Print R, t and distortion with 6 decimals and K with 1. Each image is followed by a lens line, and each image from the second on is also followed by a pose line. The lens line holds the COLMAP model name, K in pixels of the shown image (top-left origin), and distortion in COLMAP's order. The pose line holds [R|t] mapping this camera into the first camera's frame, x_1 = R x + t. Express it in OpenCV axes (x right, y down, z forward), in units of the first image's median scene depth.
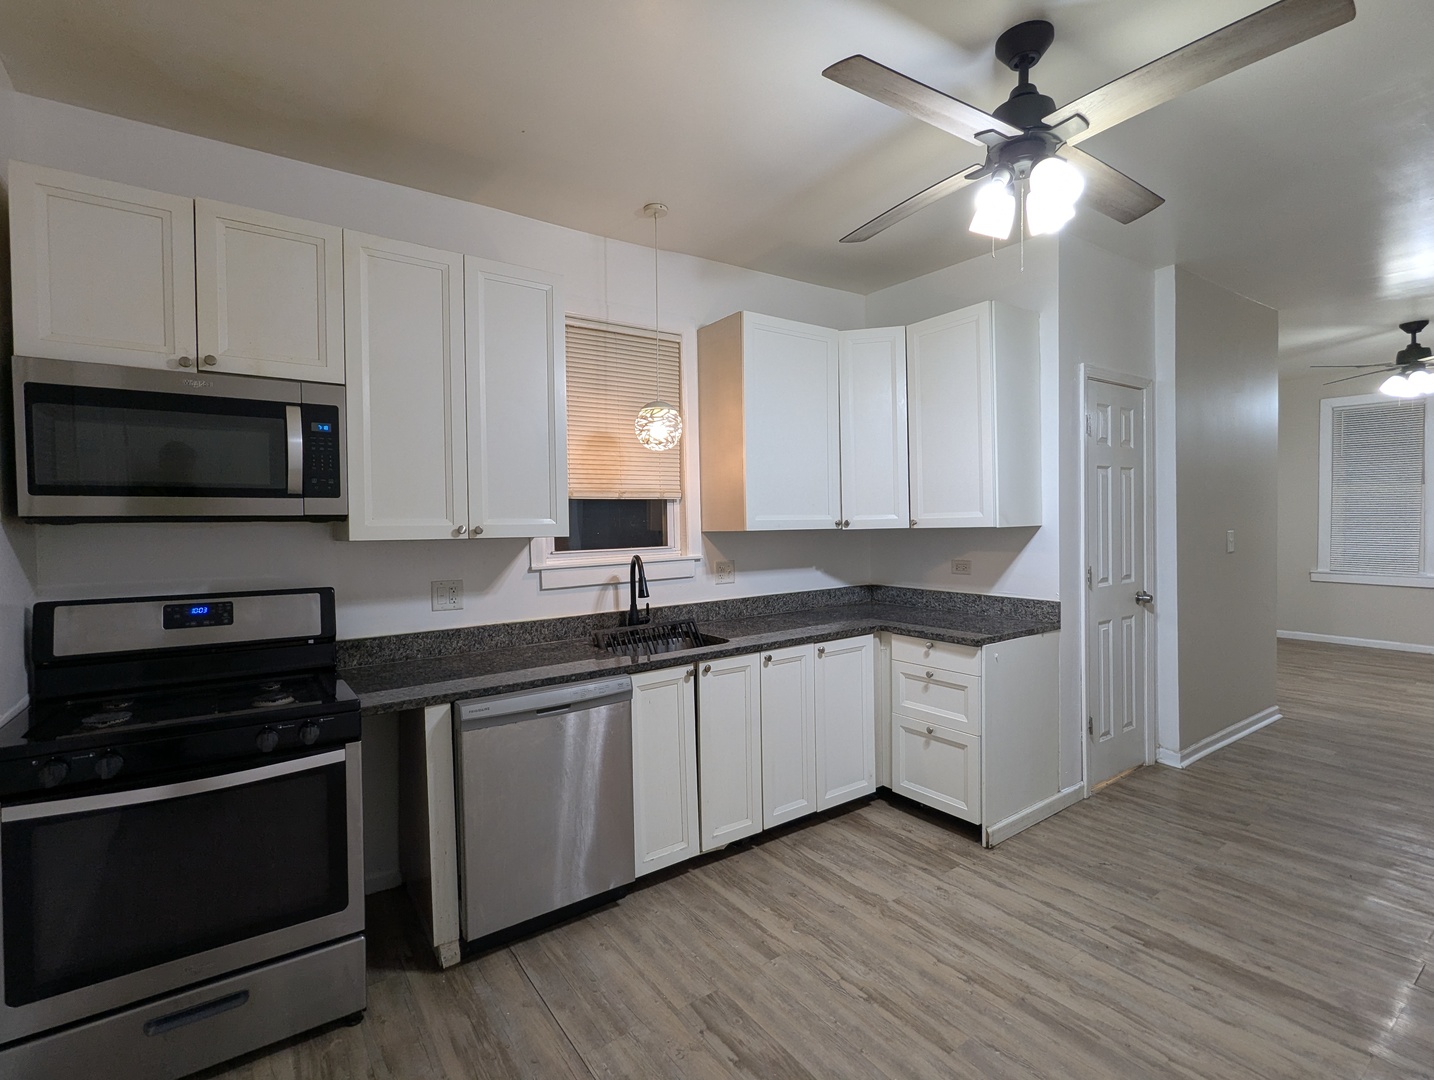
lens RADIAL K [[682.8, 0, 713.3], [0, 682.8, 540.3], [0, 0, 1]] dist [0.000414, 0.000467]
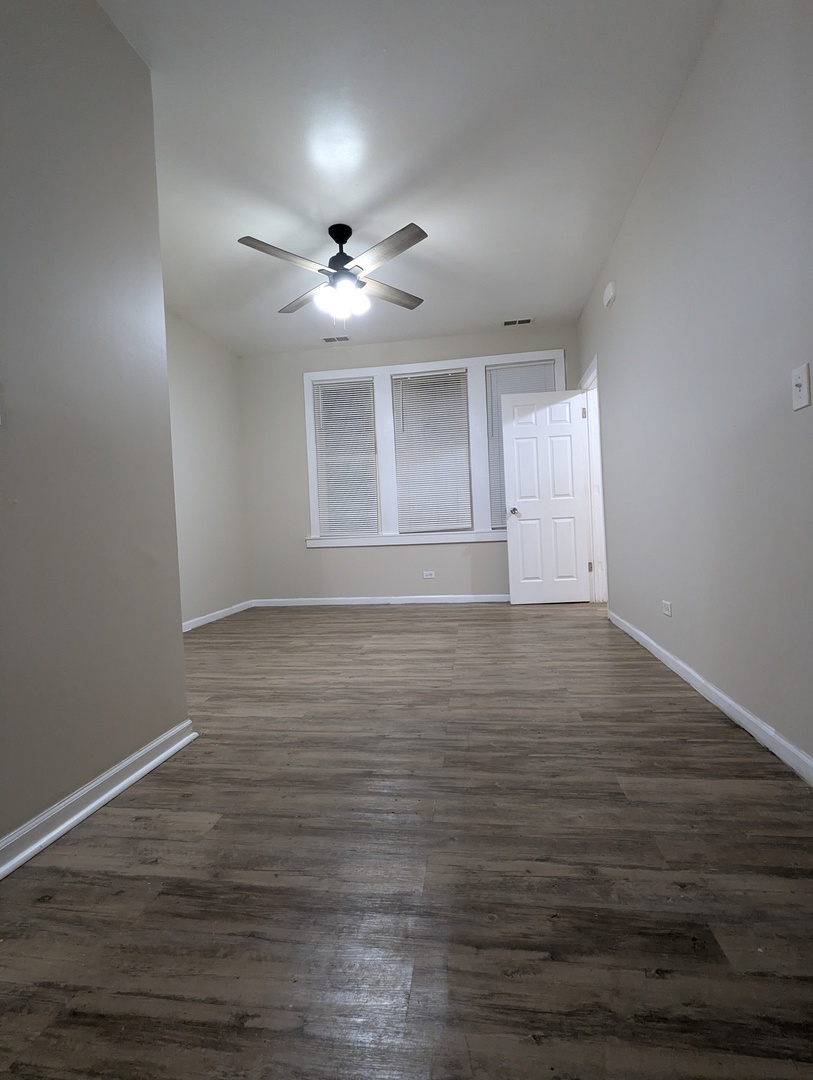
lens RADIAL K [[514.3, 0, 404.6], [0, 514.3, 538.8], [0, 0, 1]] dist [0.000414, 0.000467]
pose [[0.693358, -0.032232, 0.719872, 1.091580], [0.060352, 0.998087, -0.013440, 0.171009], [-0.718061, 0.052765, 0.693977, 0.921934]]
